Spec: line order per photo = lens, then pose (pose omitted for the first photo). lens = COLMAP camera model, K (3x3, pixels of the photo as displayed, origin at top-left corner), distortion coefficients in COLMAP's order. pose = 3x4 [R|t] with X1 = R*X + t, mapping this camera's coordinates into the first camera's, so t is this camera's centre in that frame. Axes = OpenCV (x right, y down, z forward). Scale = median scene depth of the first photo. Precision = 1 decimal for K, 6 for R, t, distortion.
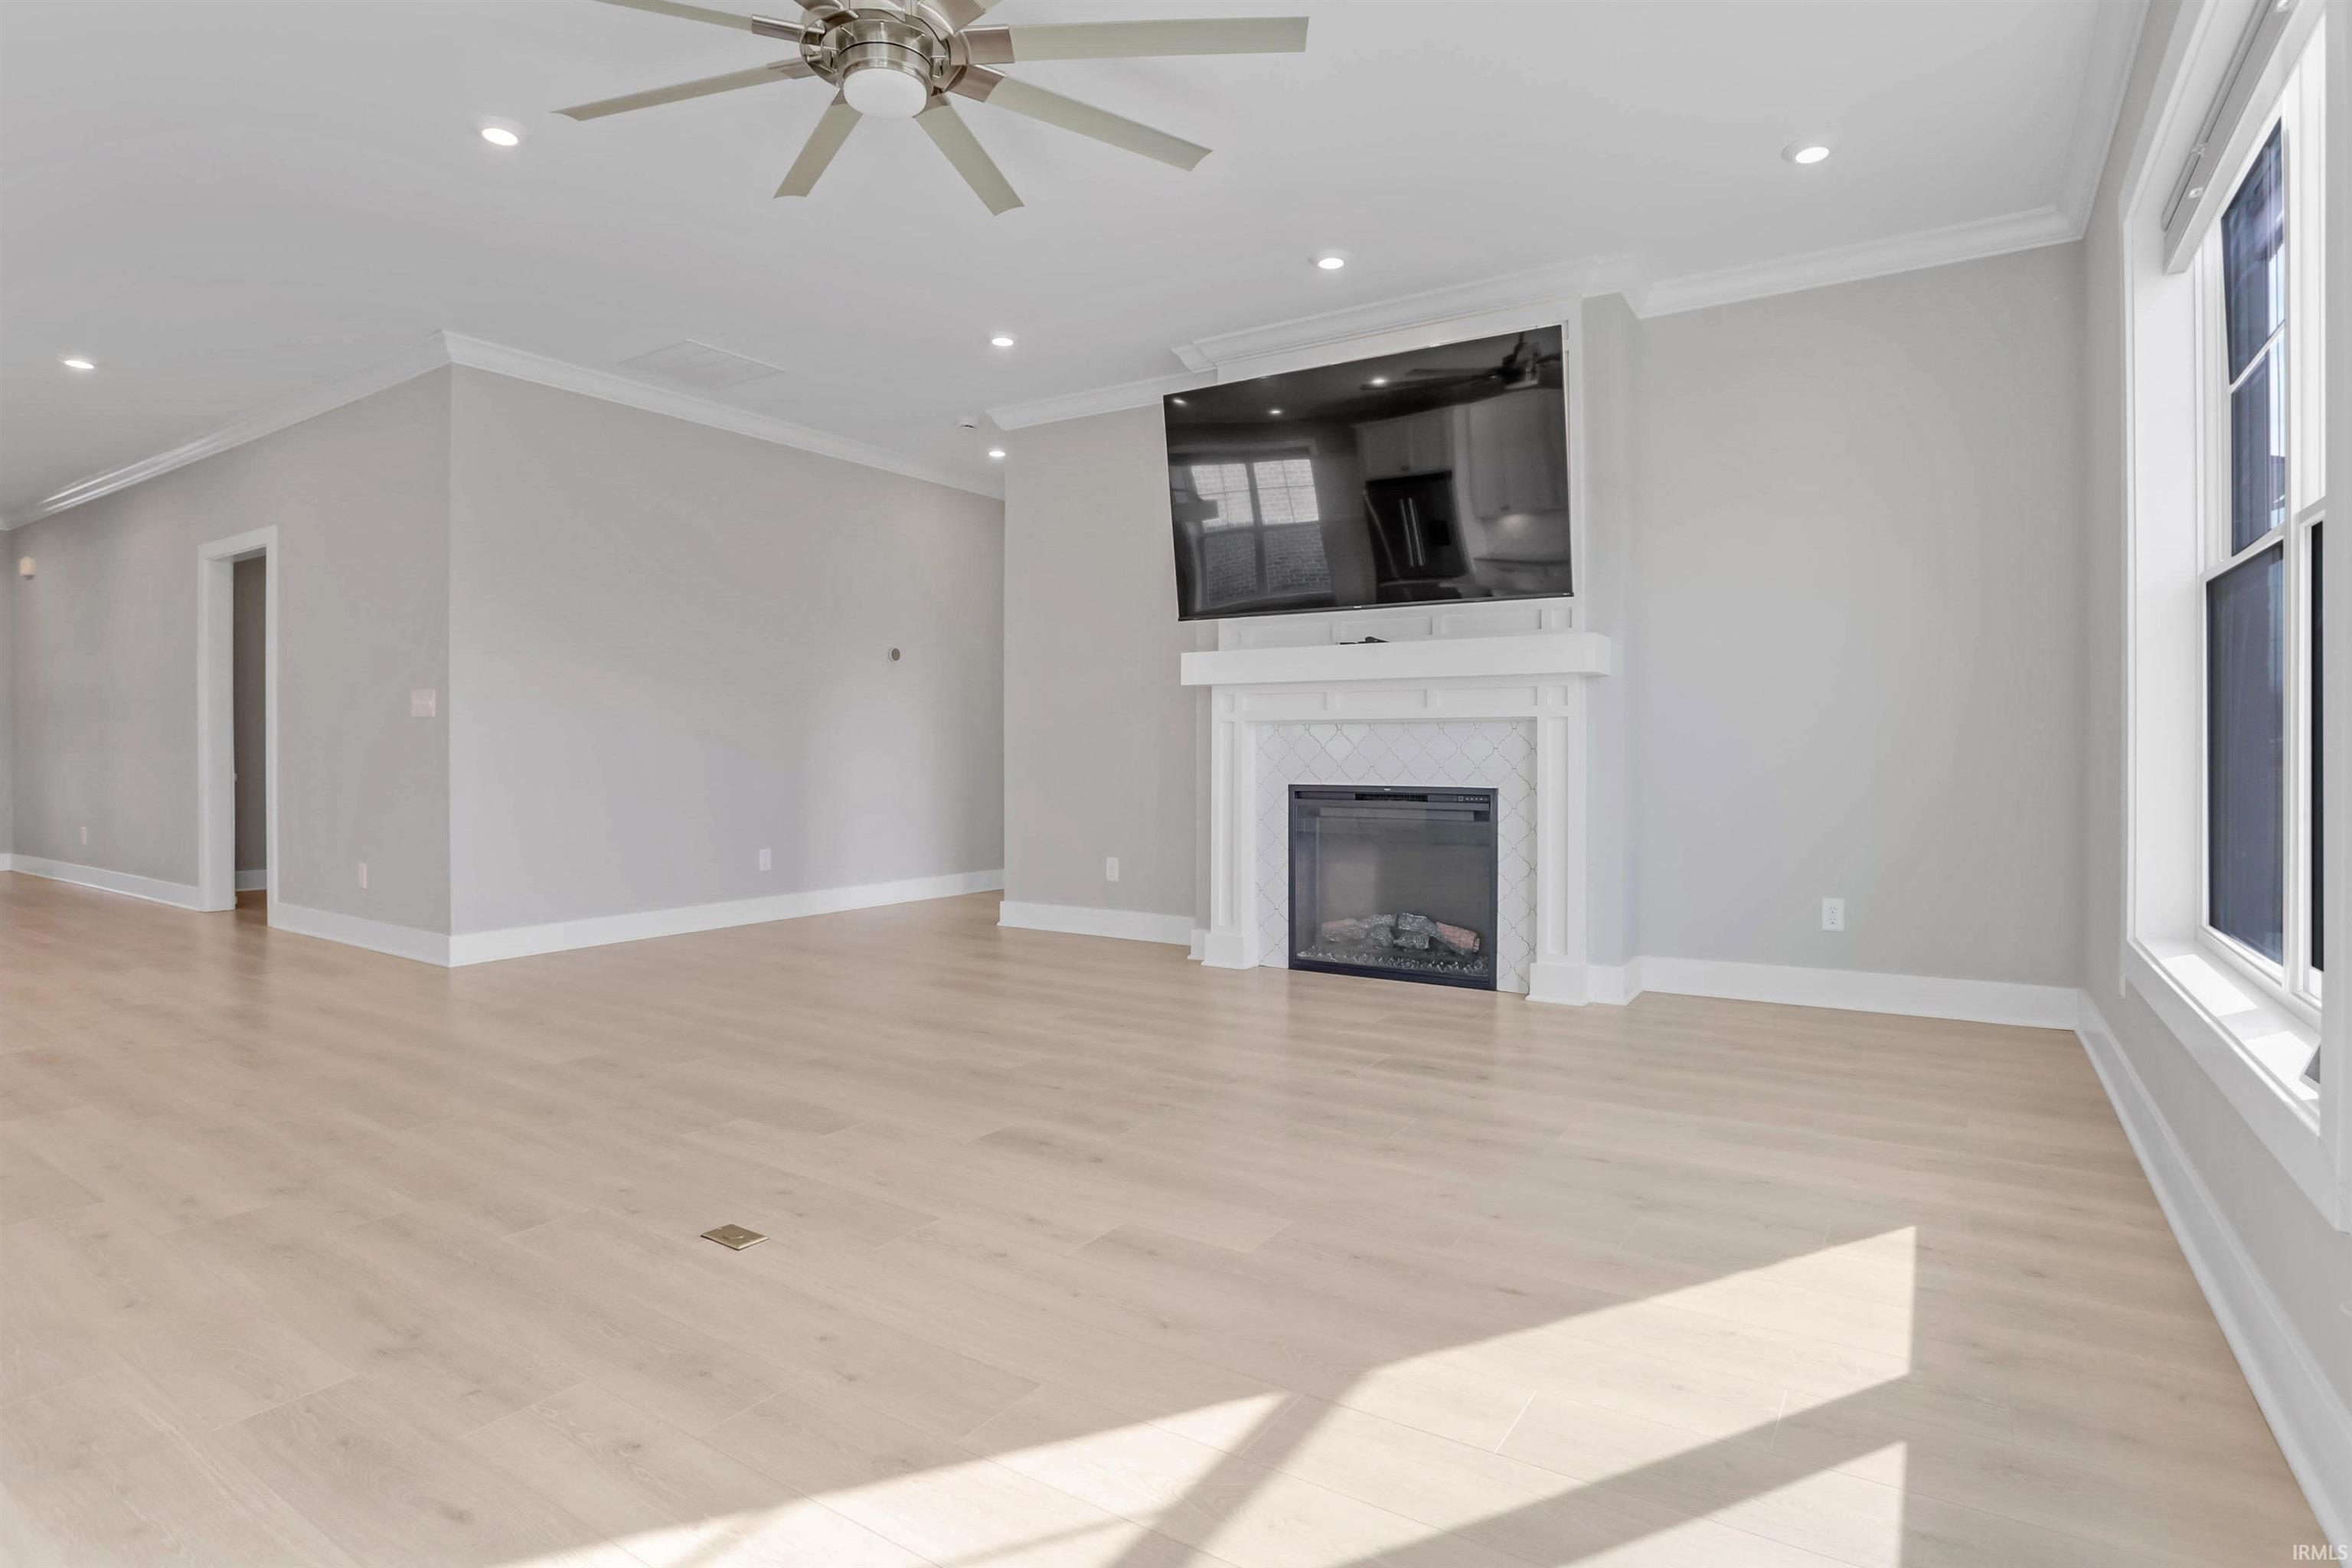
lens RADIAL K [[1220.5, 0, 1149.9], [0, 1220.5, 750.7], [0, 0, 1]] dist [-0.074480, 0.028599]
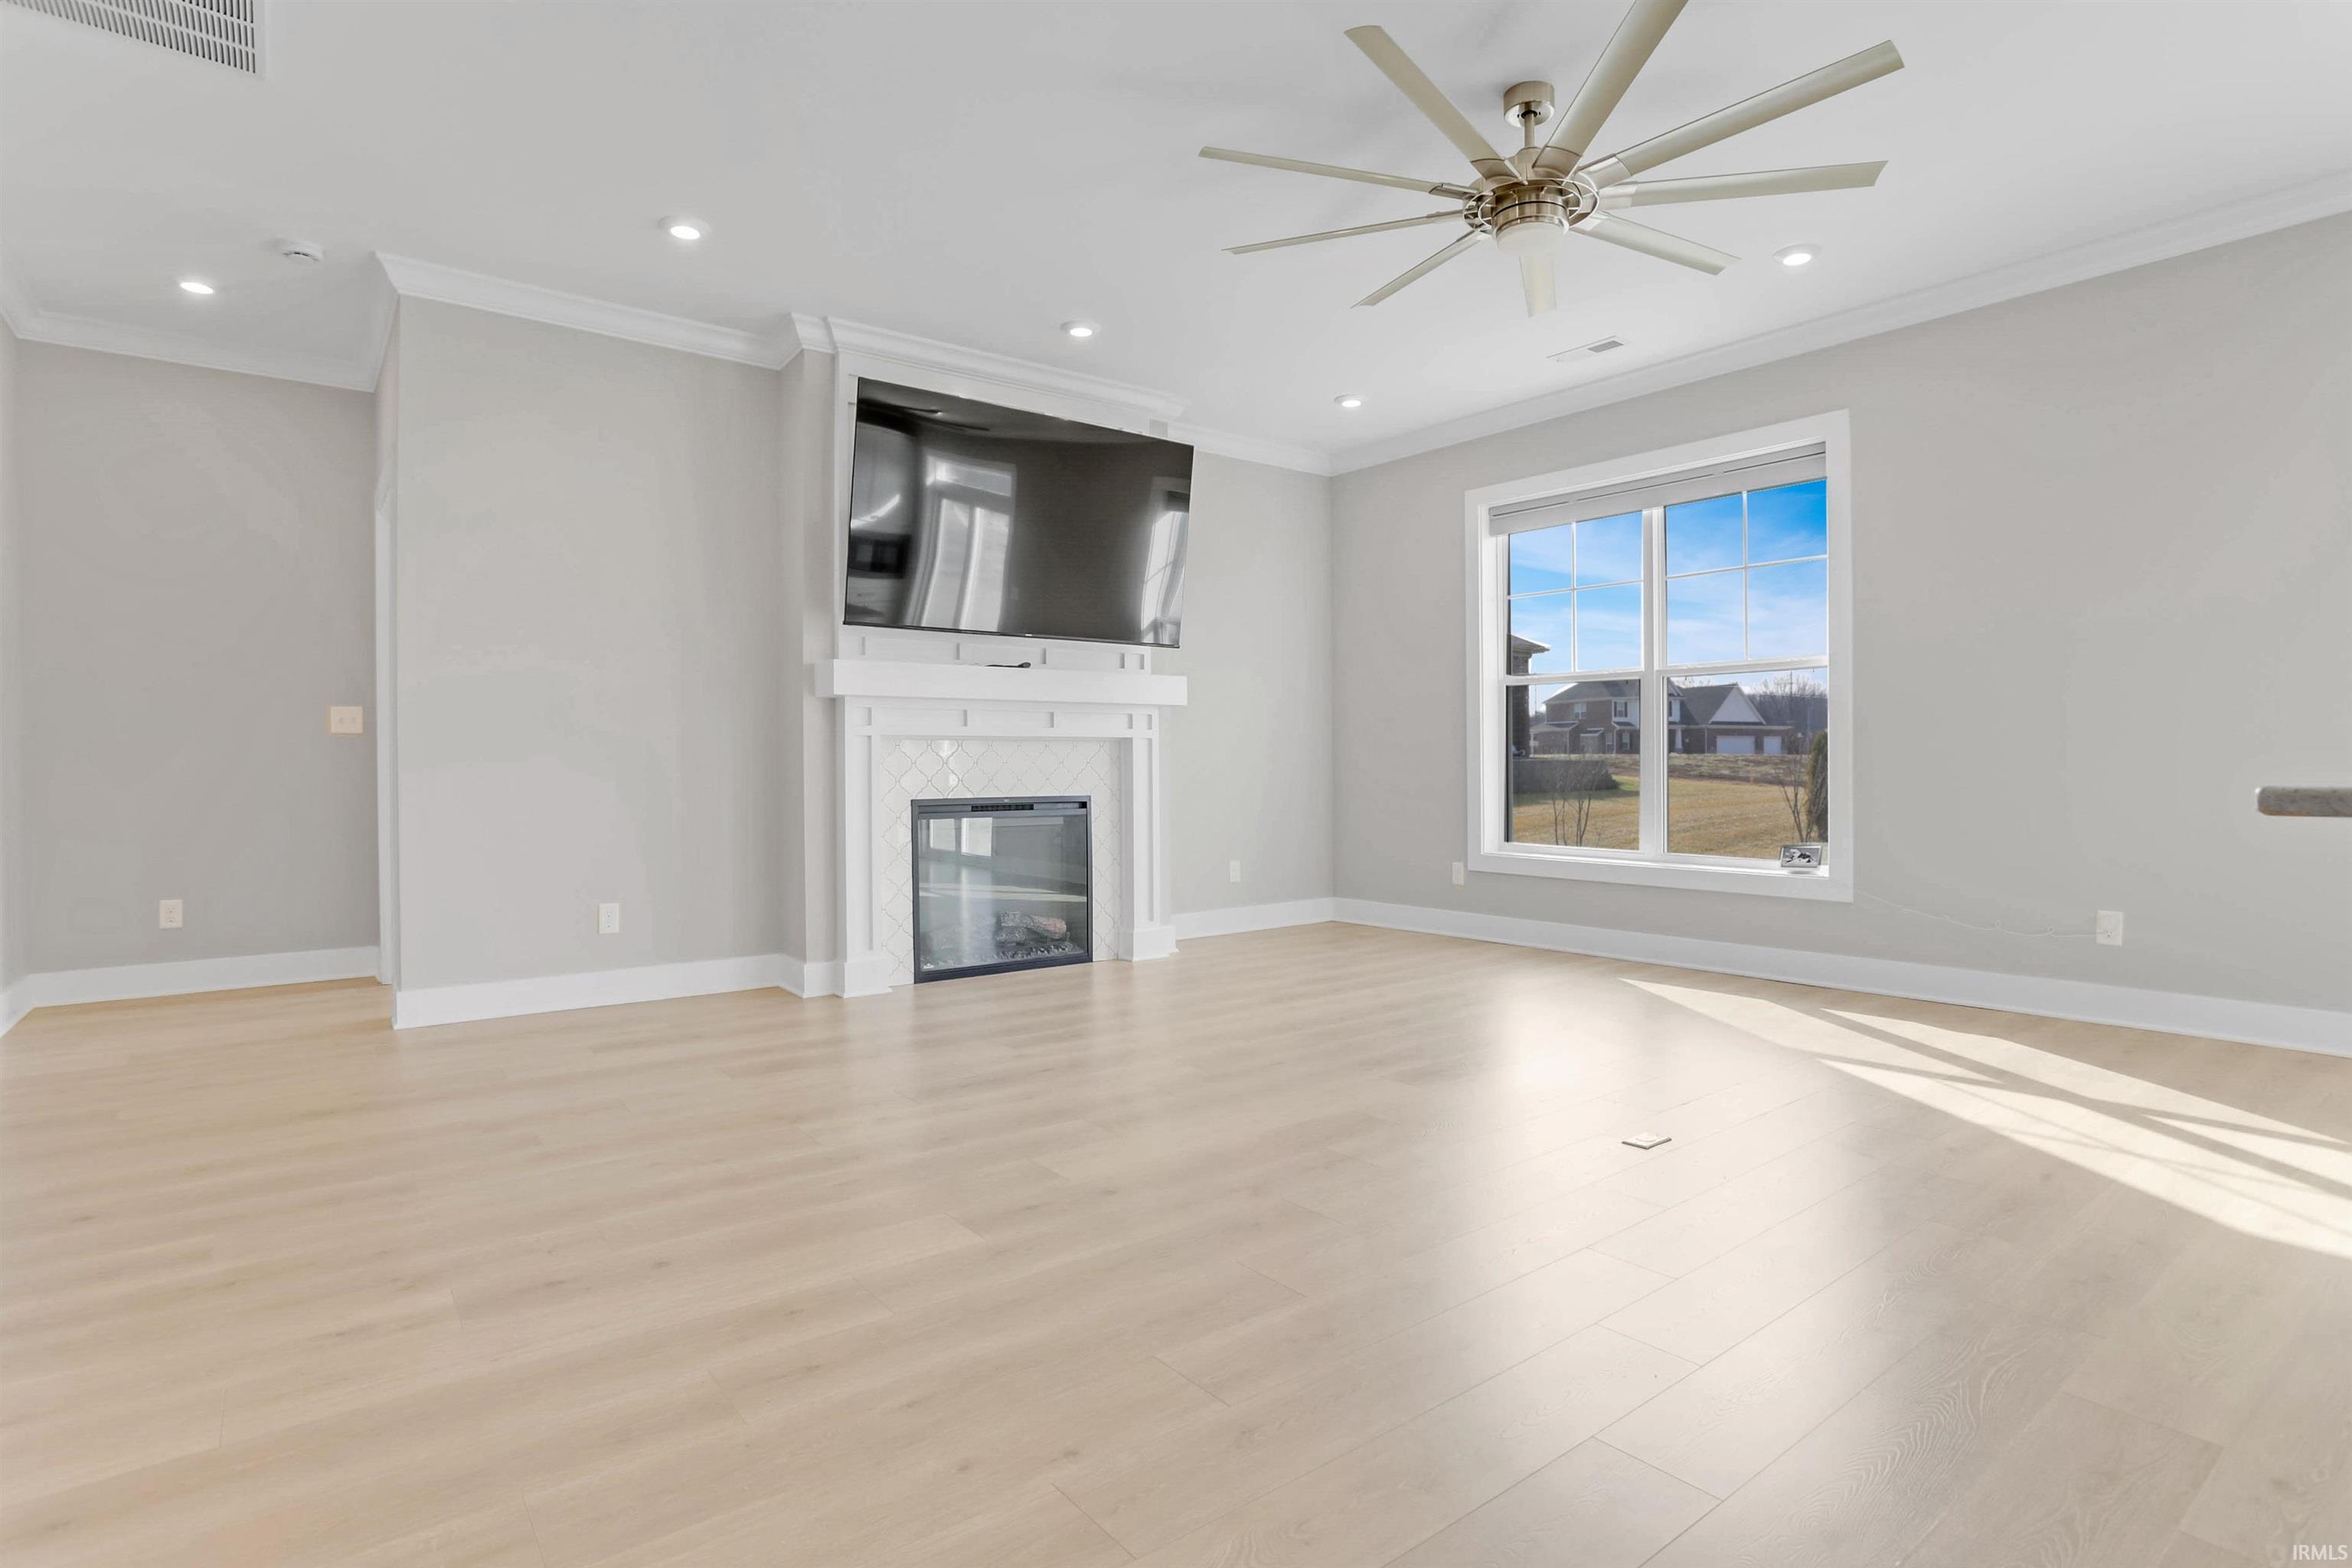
lens RADIAL K [[1181.5, 0, 1176.0], [0, 1181.5, 784.0], [0, 0, 1]] dist [-0.088099, 0.042798]
pose [[0.318608, -0.016424, 0.947744, -0.786176], [0.005455, 0.999865, 0.015493, 0.000975], [-0.947871, 0.000234, 0.318654, 0.522888]]
